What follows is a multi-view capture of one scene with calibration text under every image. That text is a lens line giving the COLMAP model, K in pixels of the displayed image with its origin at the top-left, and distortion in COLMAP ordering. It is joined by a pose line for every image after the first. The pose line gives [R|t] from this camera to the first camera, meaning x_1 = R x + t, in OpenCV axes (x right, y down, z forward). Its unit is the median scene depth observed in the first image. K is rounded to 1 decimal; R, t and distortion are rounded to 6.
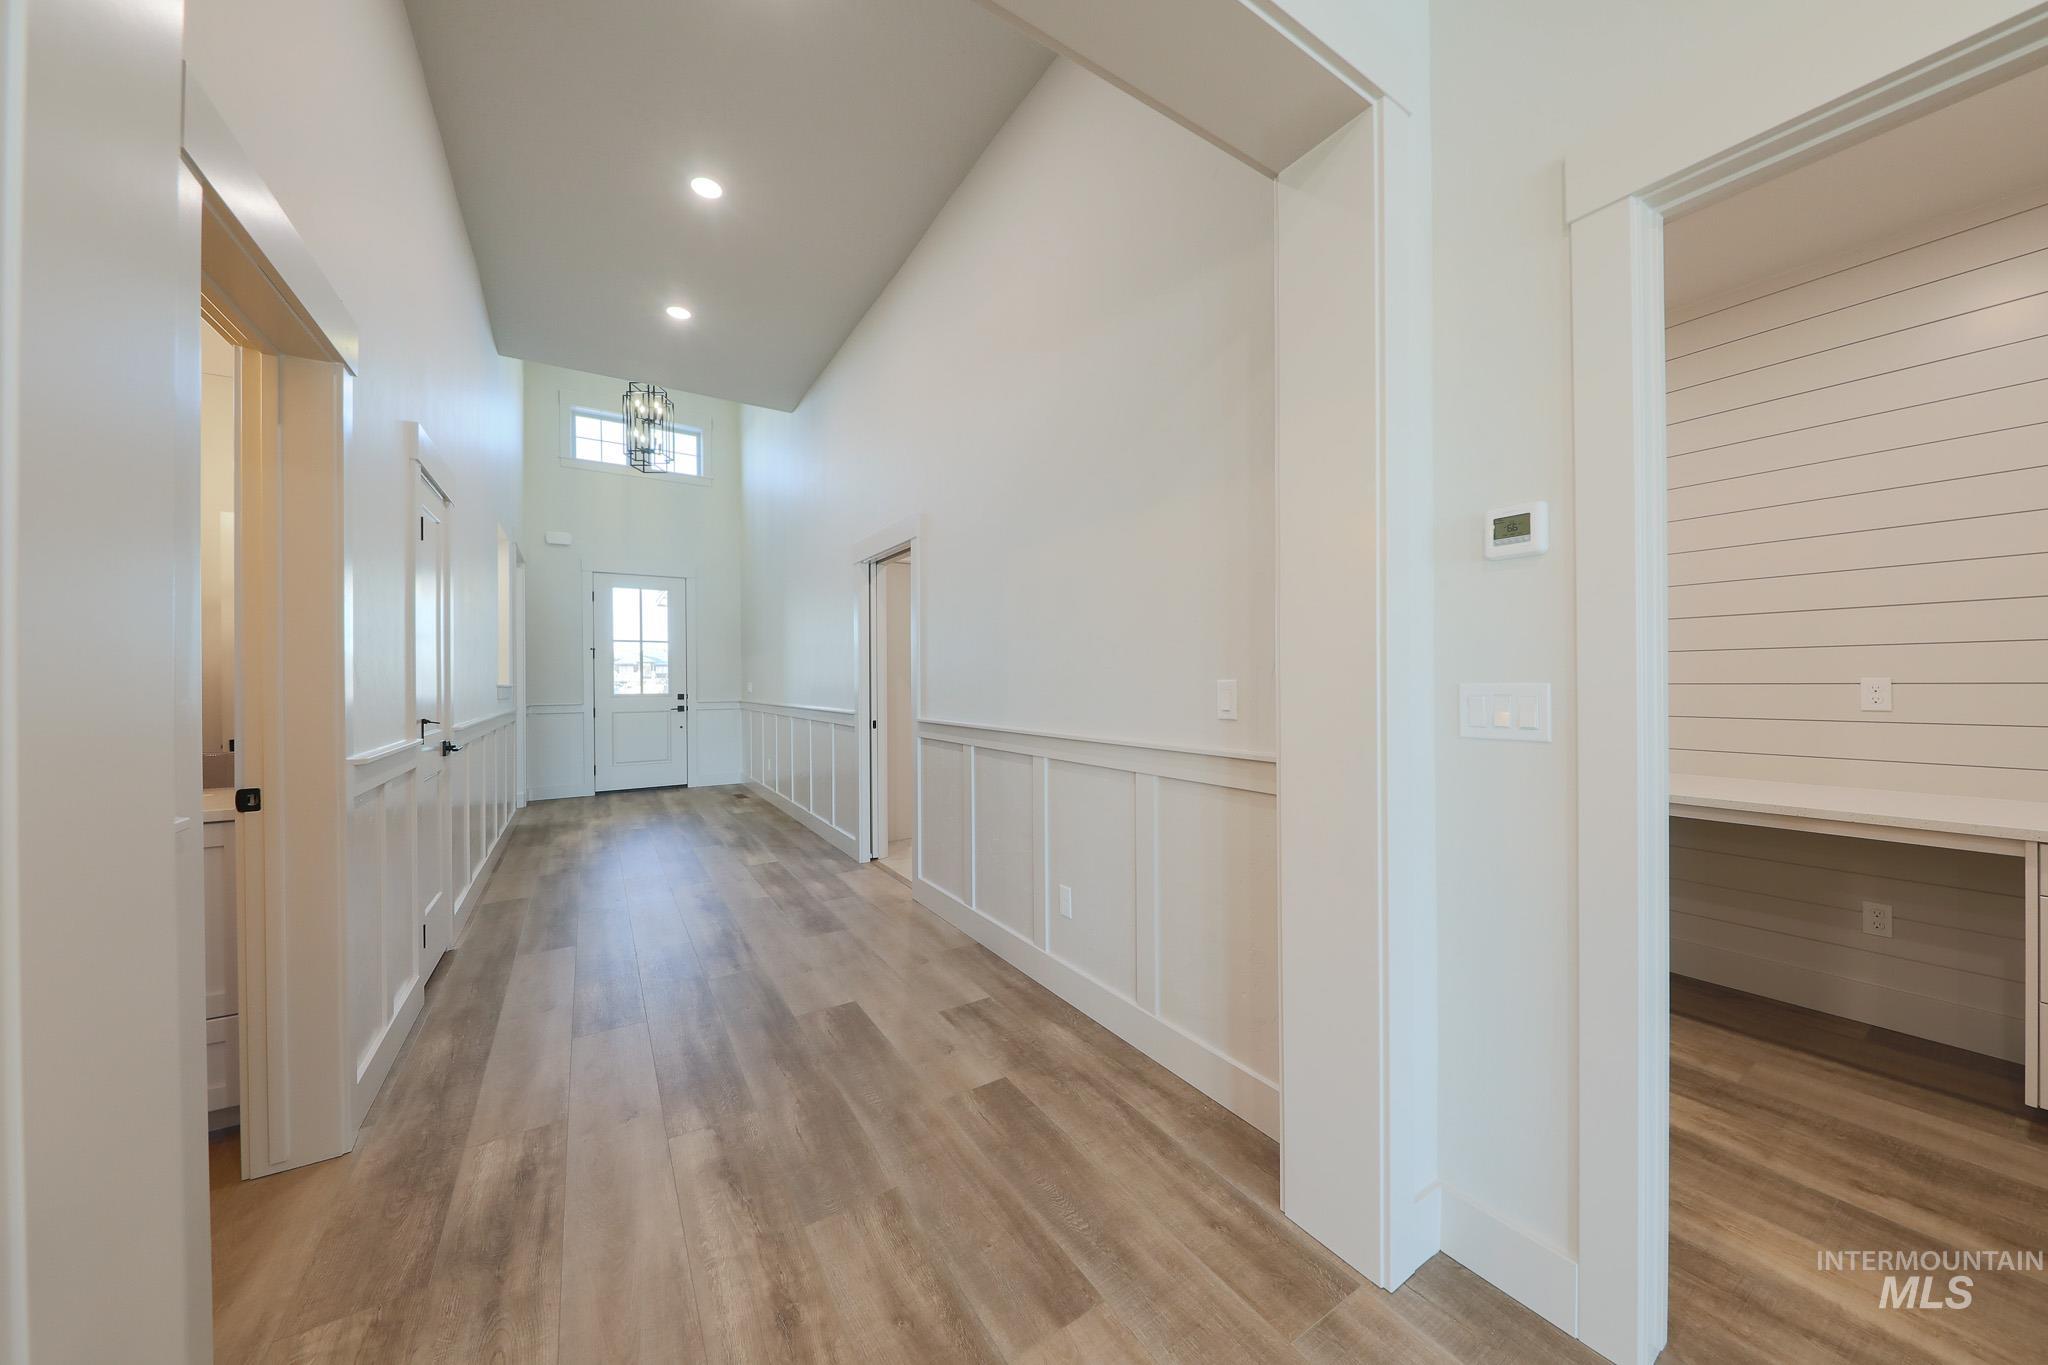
lens RADIAL K [[683.9, 0, 1026.1], [0, 683.9, 683.3], [0, 0, 1]] dist [0.012498, -0.006511]
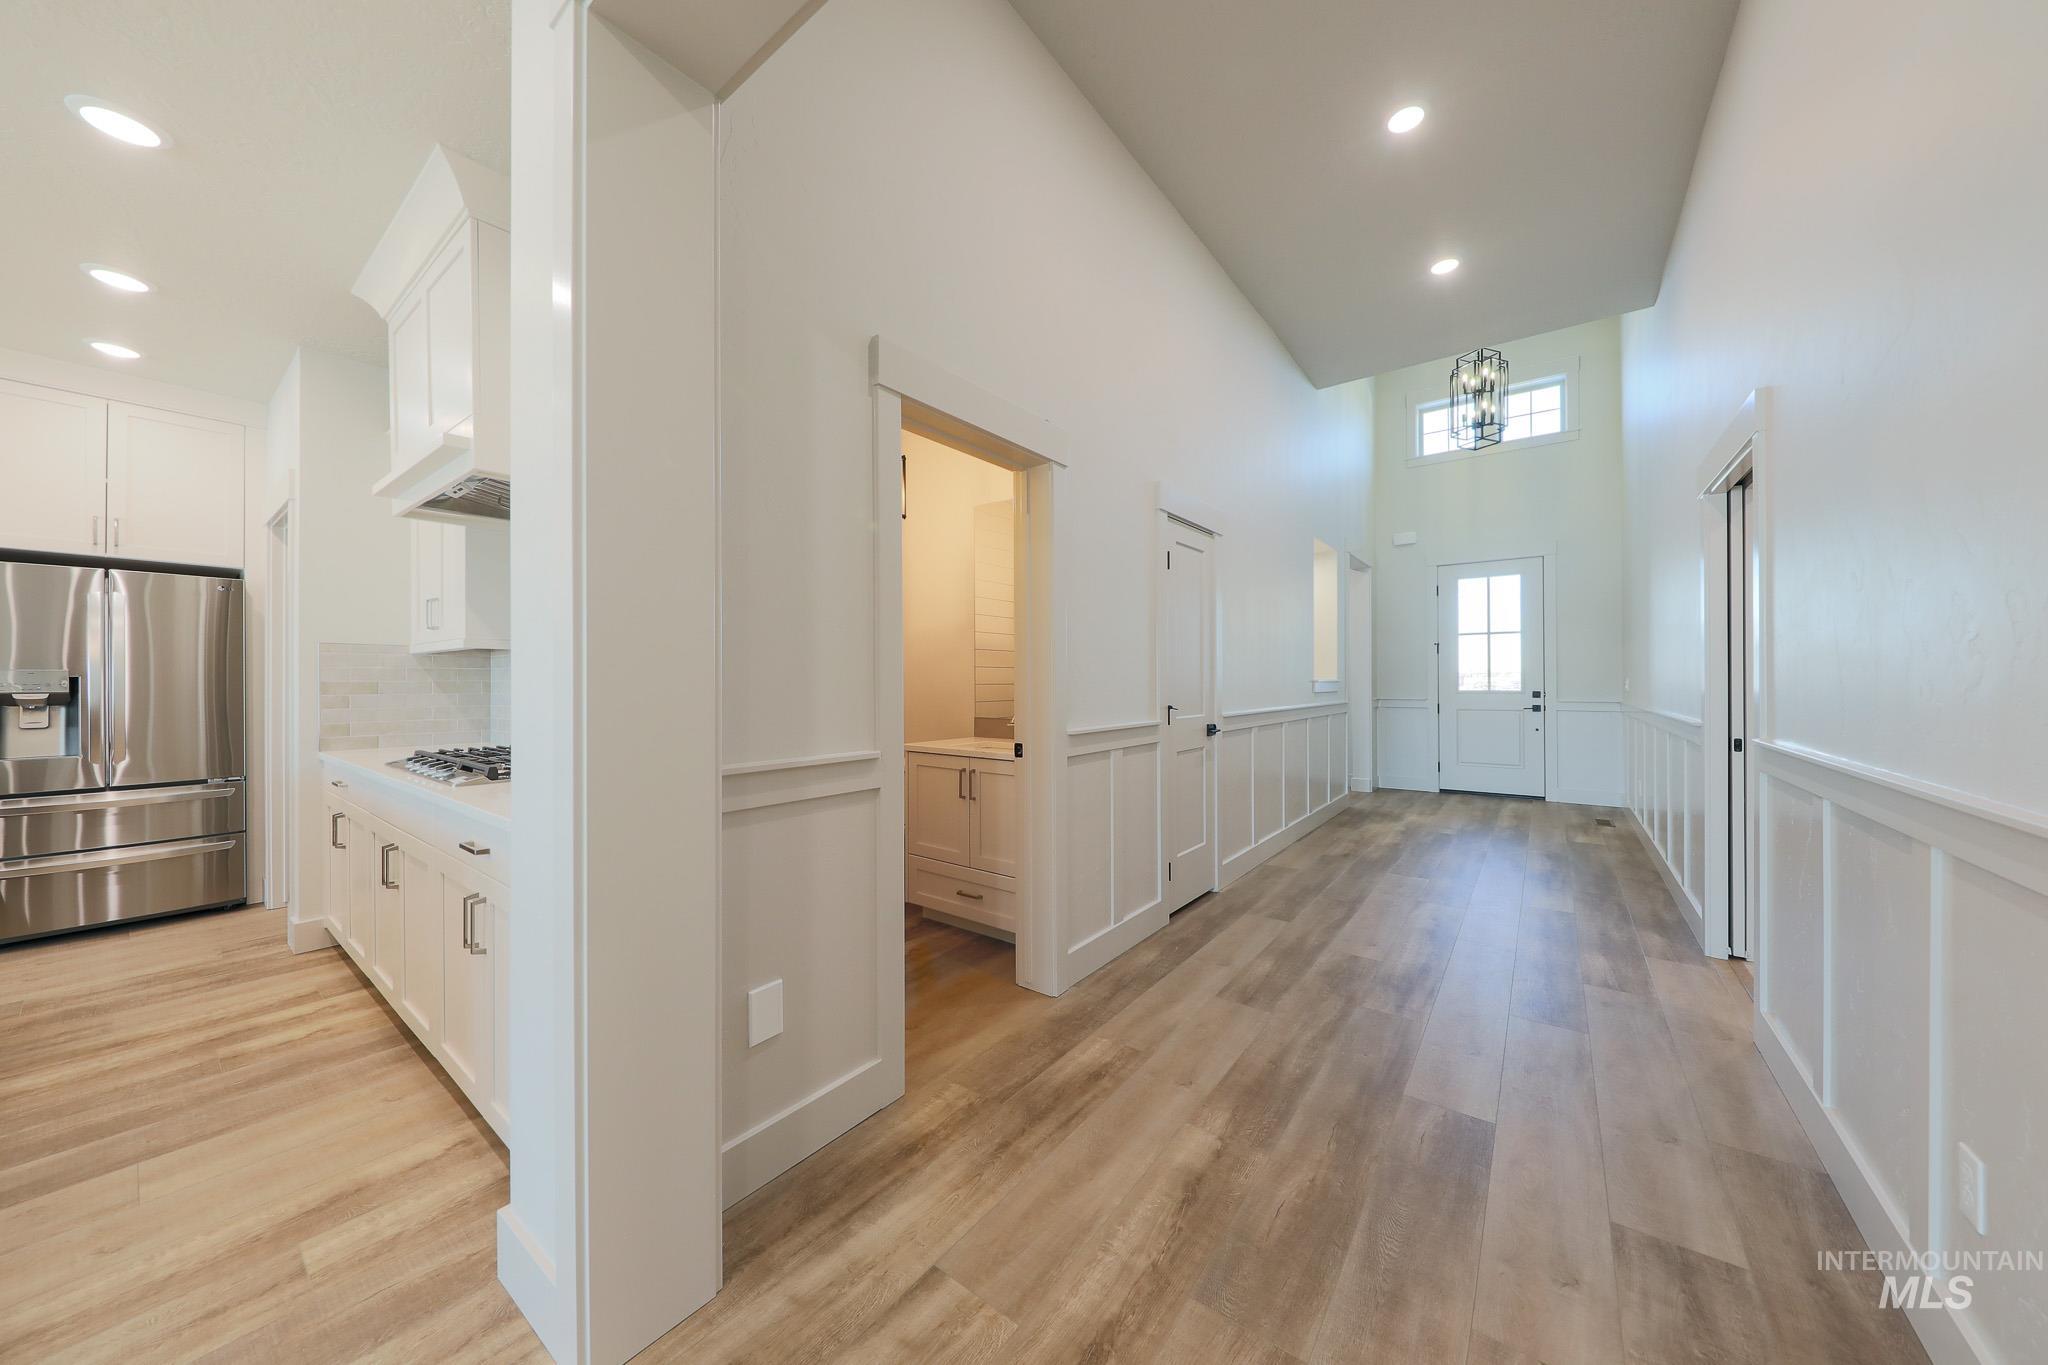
lens RADIAL K [[683.9, 0, 1026.1], [0, 683.9, 683.3], [0, 0, 1]] dist [0.012498, -0.006511]
pose [[0.354178, 0.009340, -0.935131, 0.234156], [-0.002964, 0.999956, 0.008865, -0.001531], [0.935173, -0.000368, 0.354190, 0.275967]]
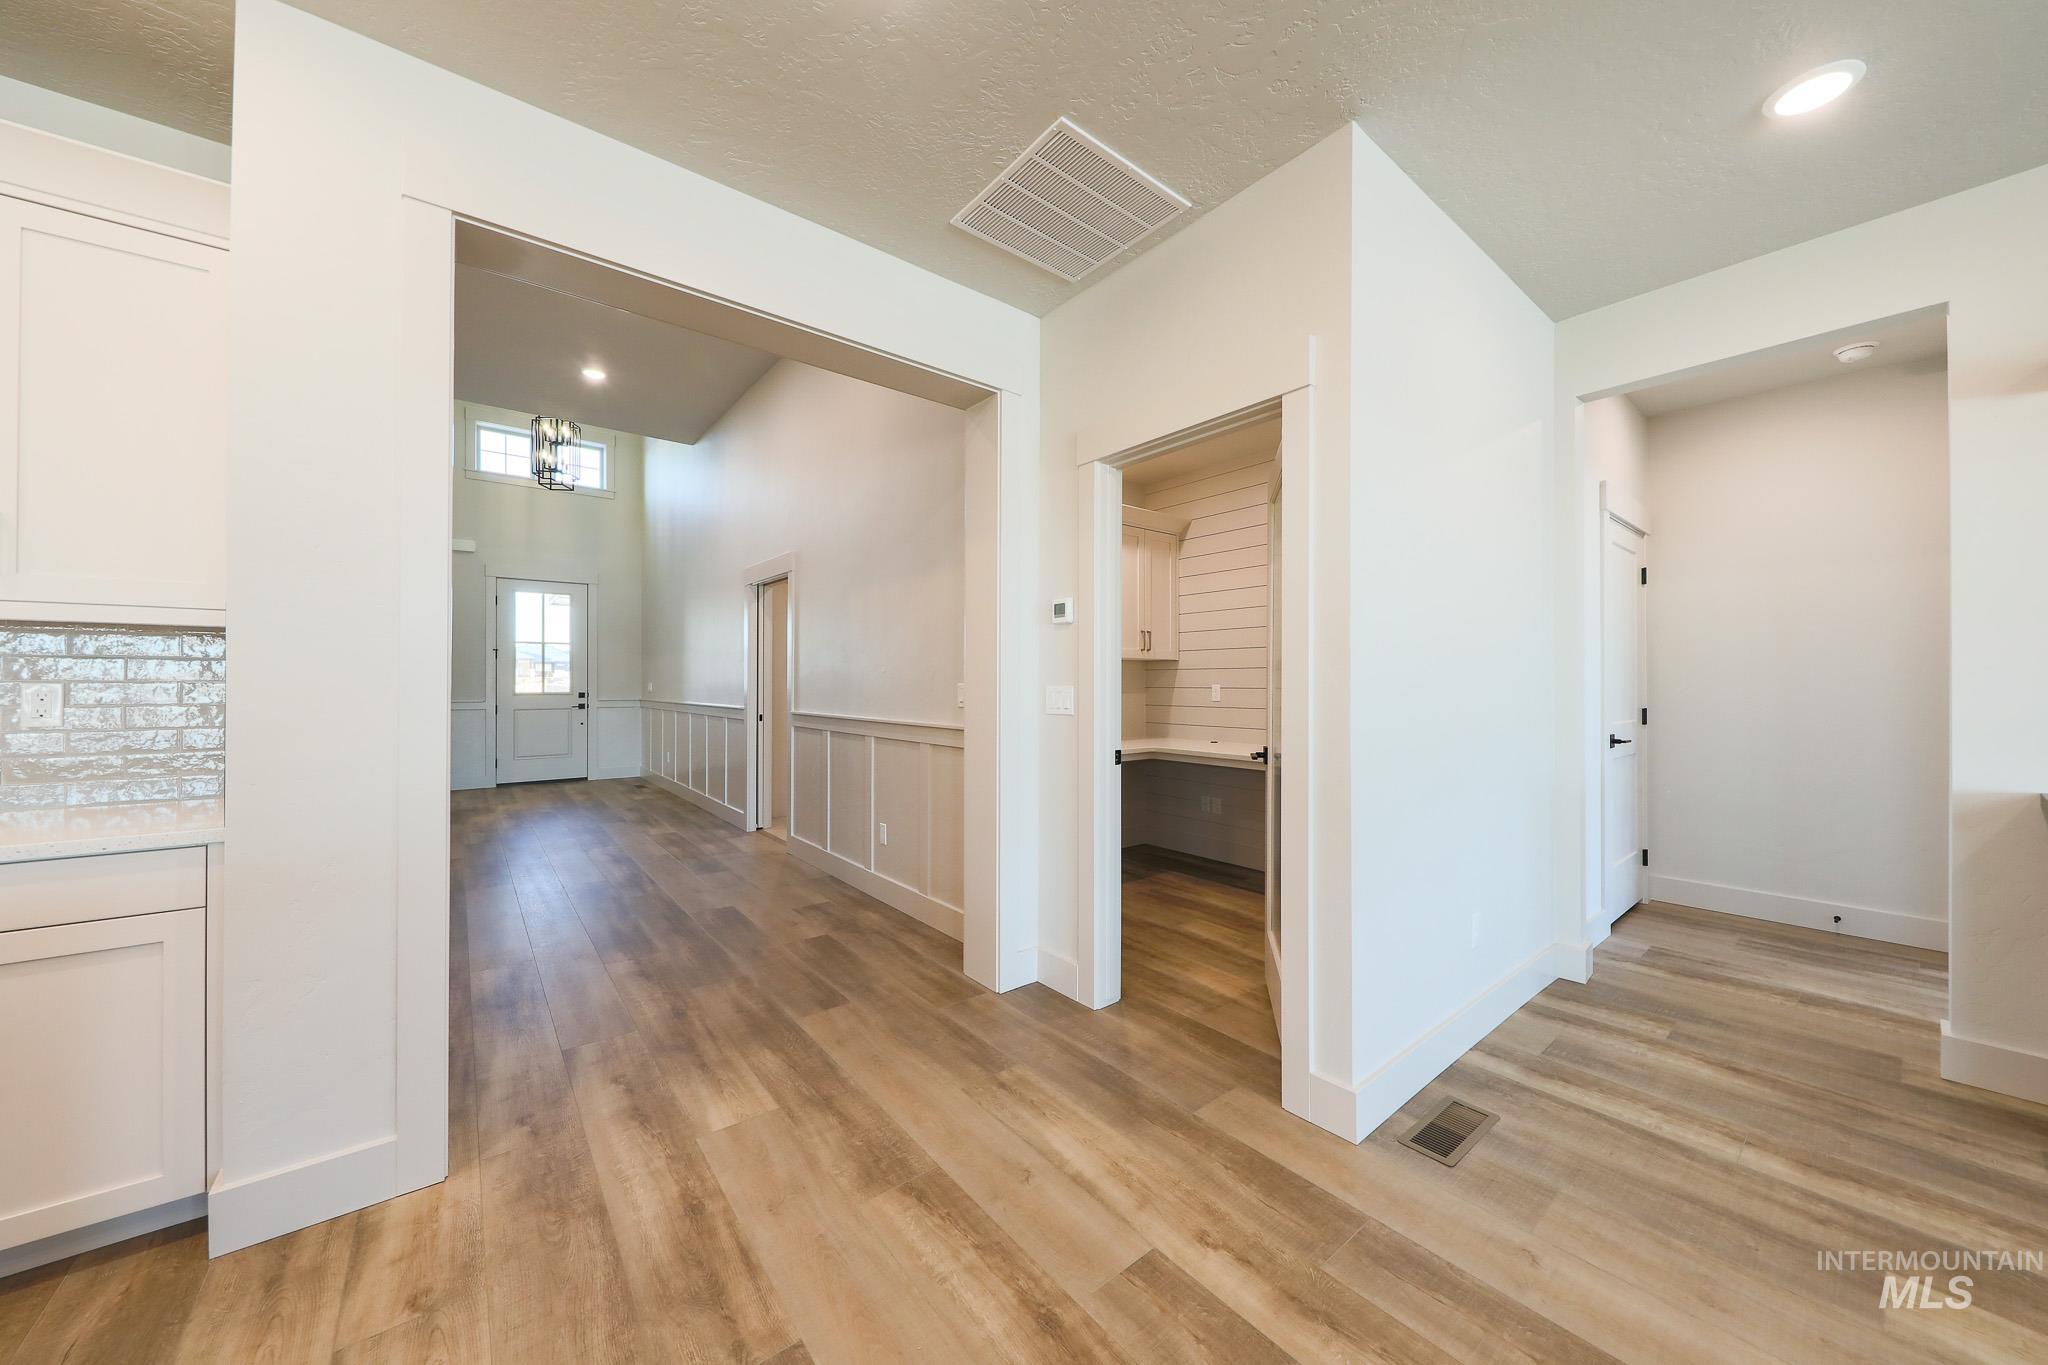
lens RADIAL K [[707.5, 0, 1024.0], [0, 707.5, 682.5], [0, 0, 1]] dist [0.011513, -0.000045]
pose [[0.994225, 0.008471, 0.106977, 0.184772], [-0.007971, 0.999955, -0.005104, 0.000023], [-0.107015, 0.004221, 0.994248, -0.517064]]
